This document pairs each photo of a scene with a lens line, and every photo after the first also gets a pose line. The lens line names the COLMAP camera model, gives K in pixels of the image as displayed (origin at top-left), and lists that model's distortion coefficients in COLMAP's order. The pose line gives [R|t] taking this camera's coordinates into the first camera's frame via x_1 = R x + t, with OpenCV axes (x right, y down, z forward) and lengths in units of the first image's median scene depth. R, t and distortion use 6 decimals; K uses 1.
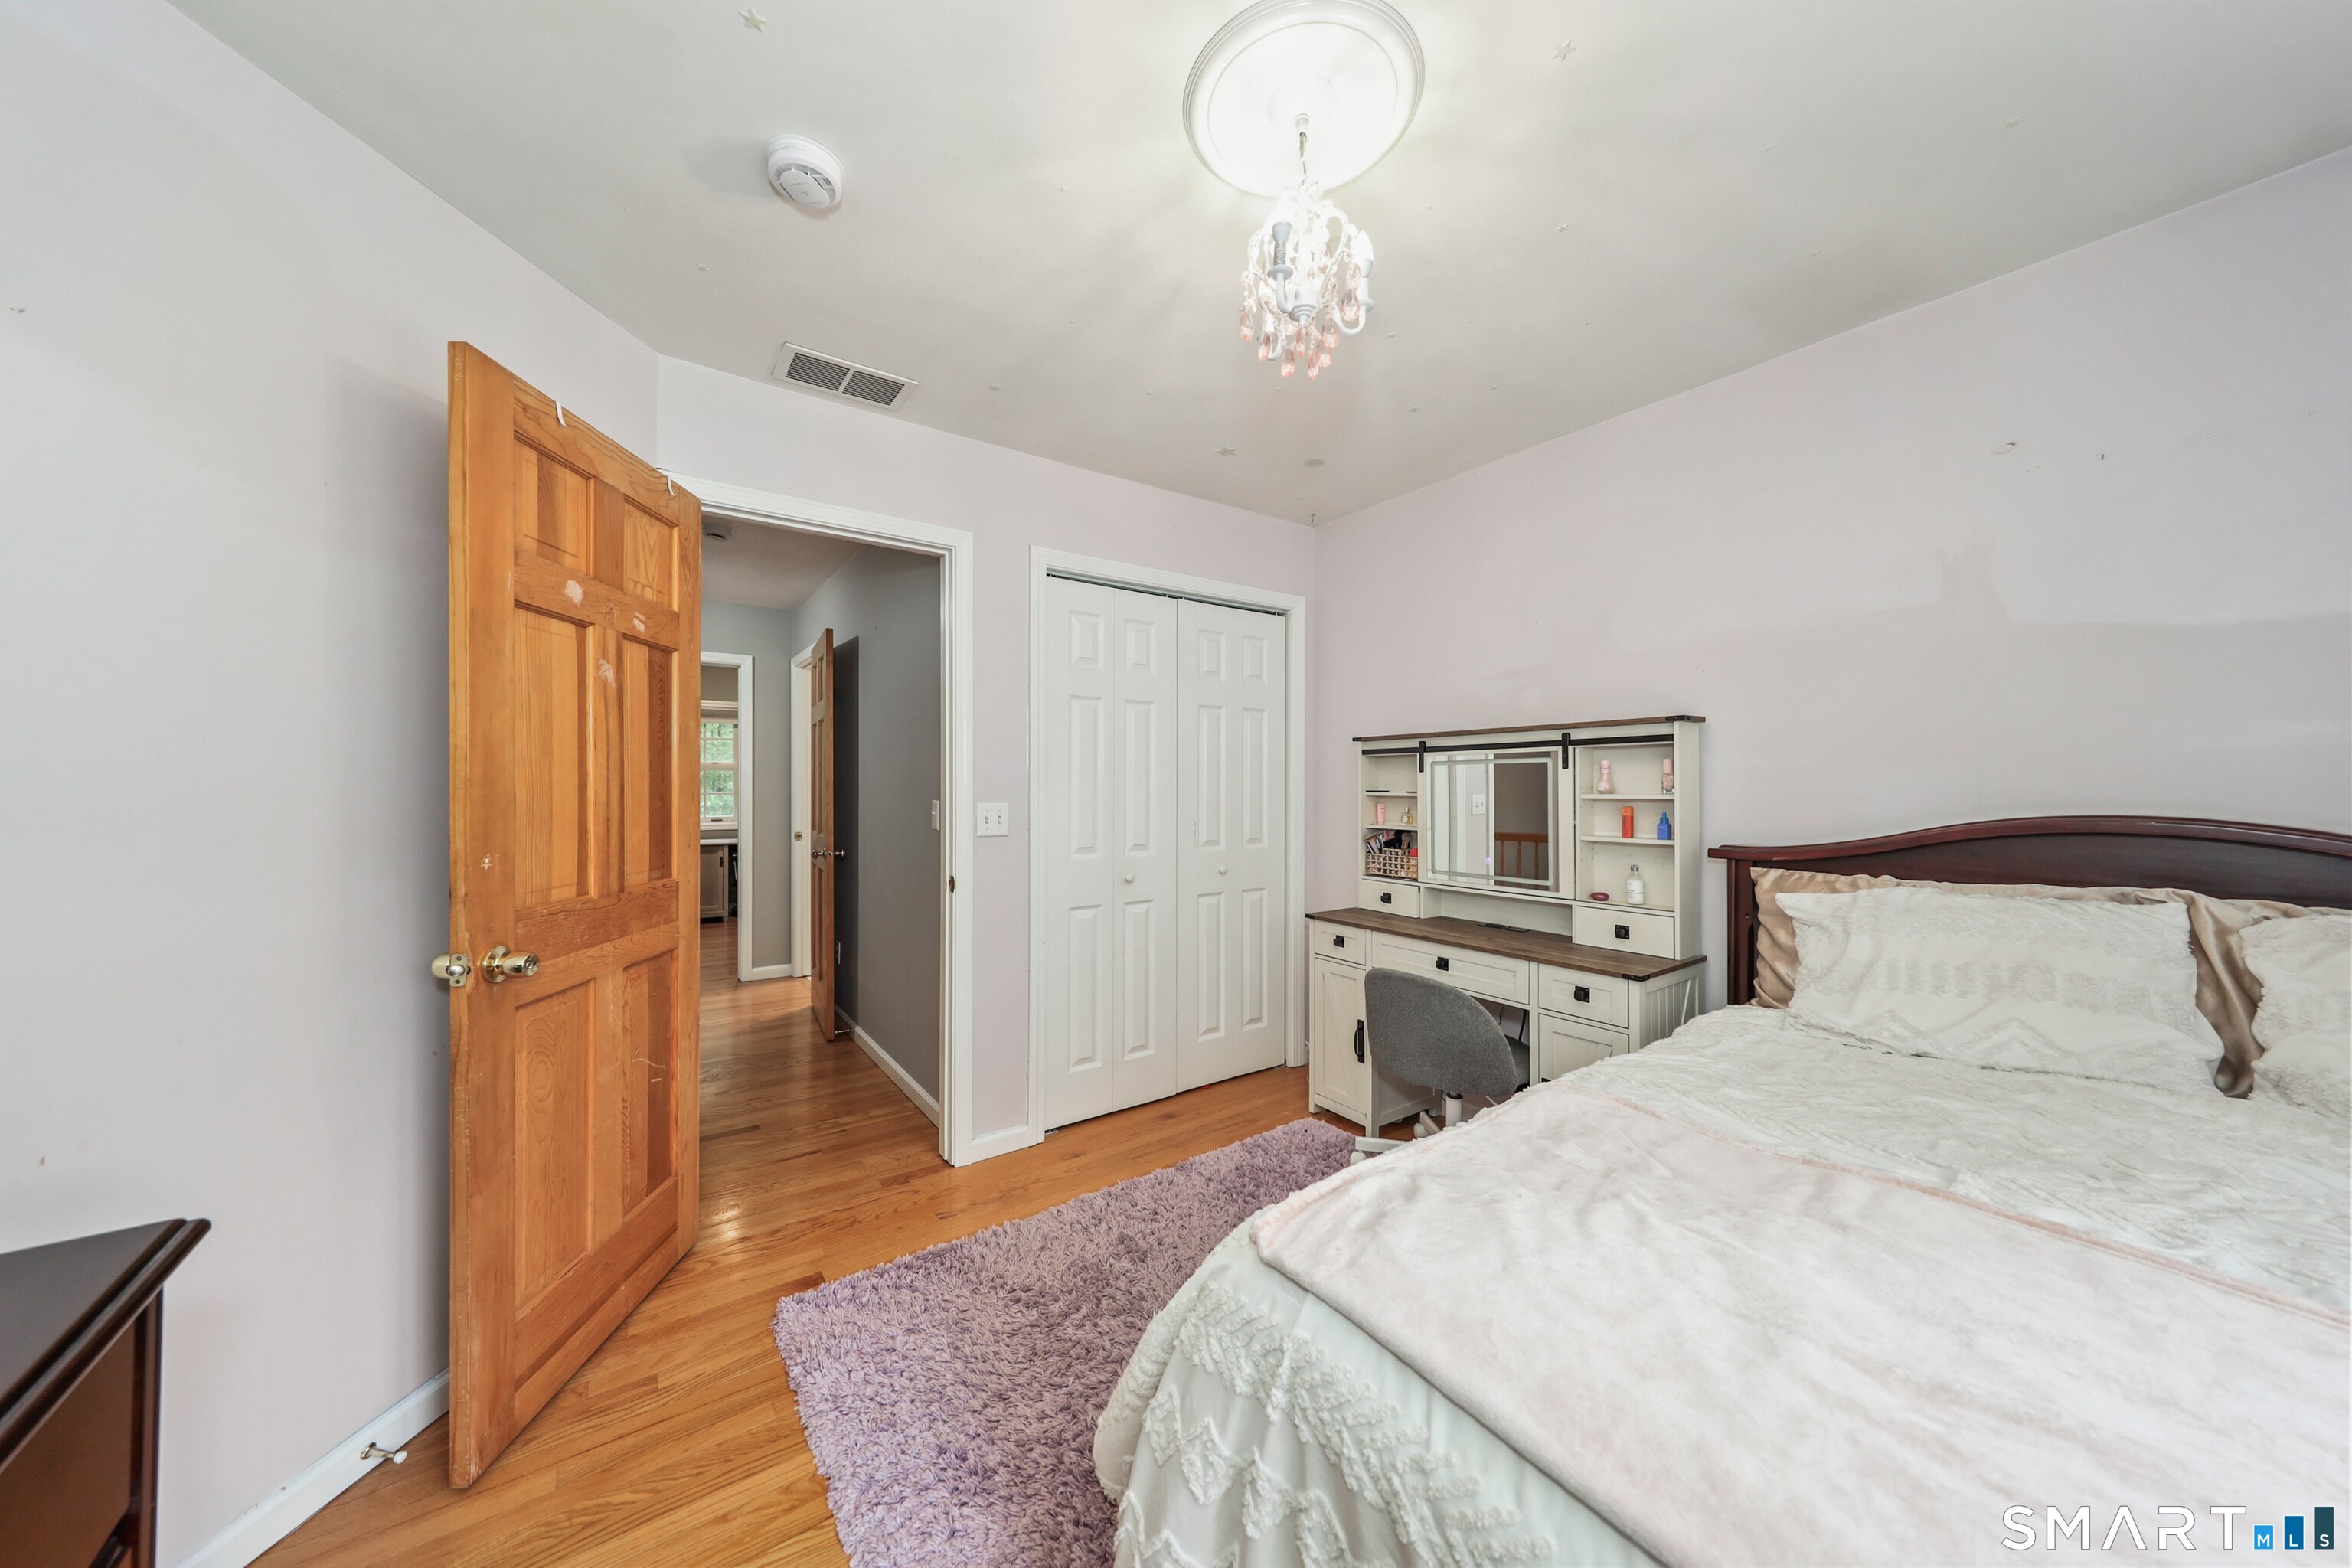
lens RADIAL K [[772.5, 0, 1171.4], [0, 772.5, 788.4], [0, 0, 1]] dist [0.000476, 0.000018]
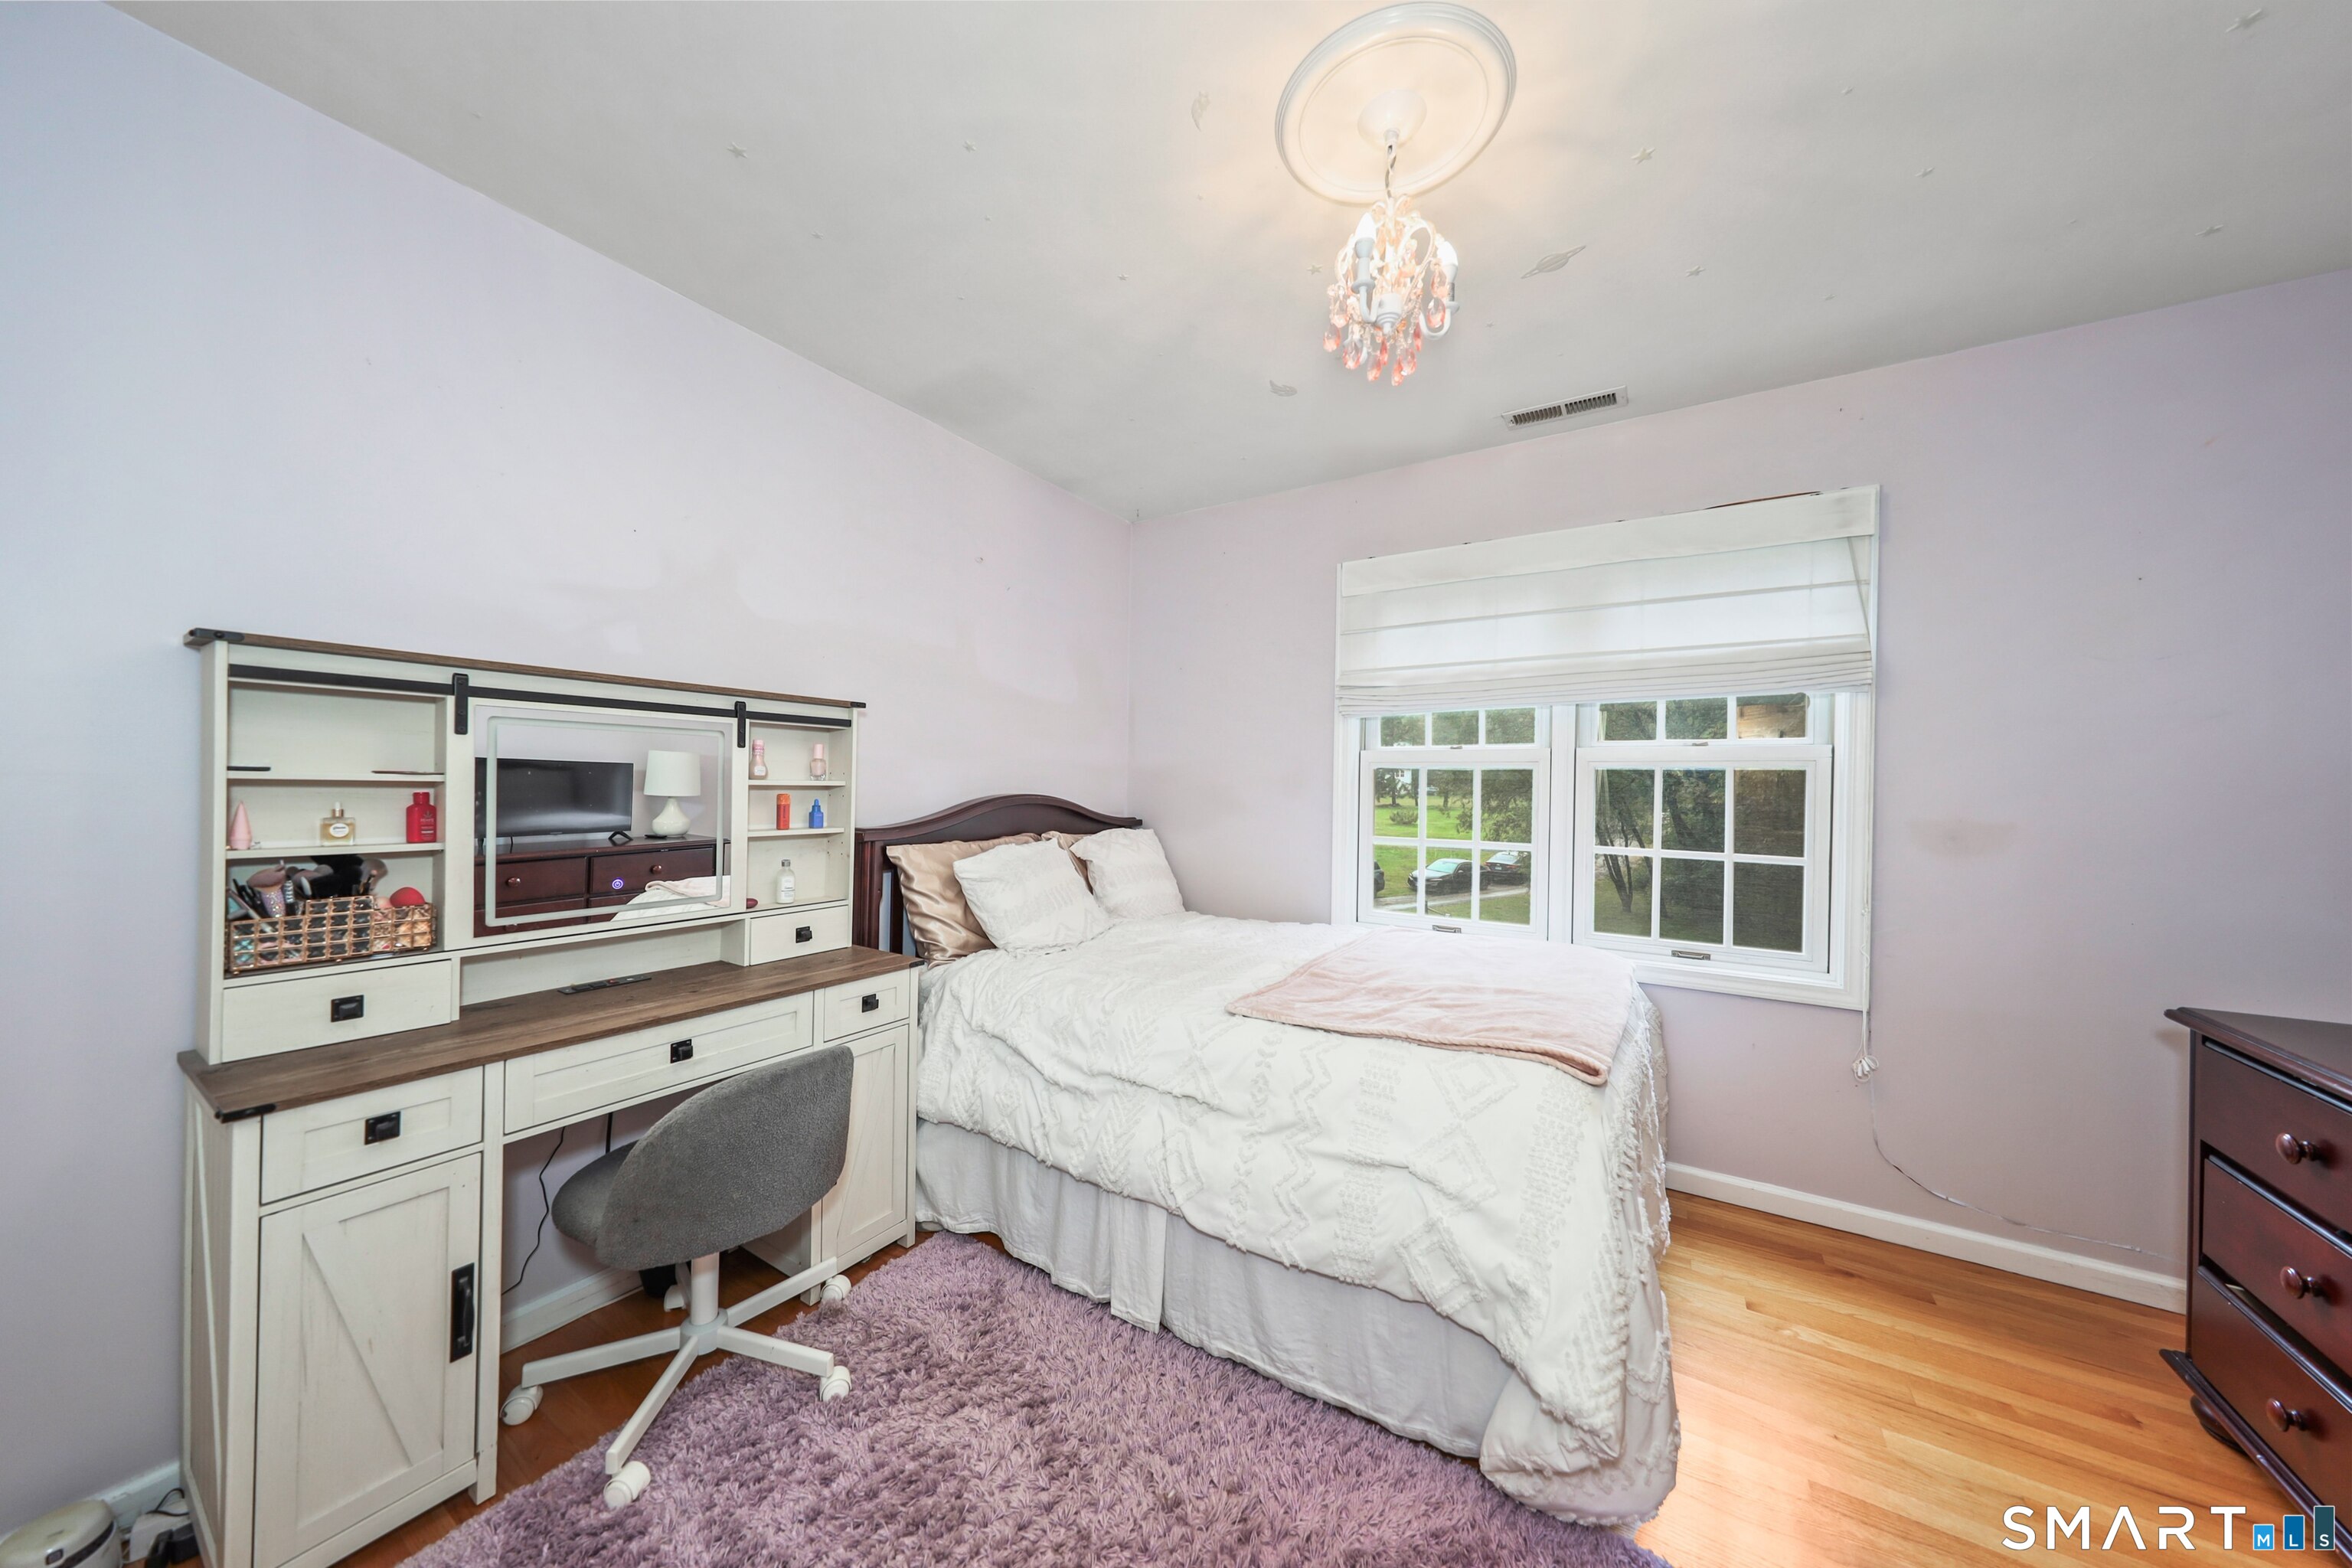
lens RADIAL K [[772.5, 0, 1169.7], [0, 772.5, 784.6], [0, 0, 1]] dist [0.000476, 0.000018]
pose [[-0.366683, -0.004186, 0.930337, -0.381699], [-0.015969, 0.999871, -0.001796, 0.006608], [-0.930209, -0.015515, -0.366702, 0.884201]]
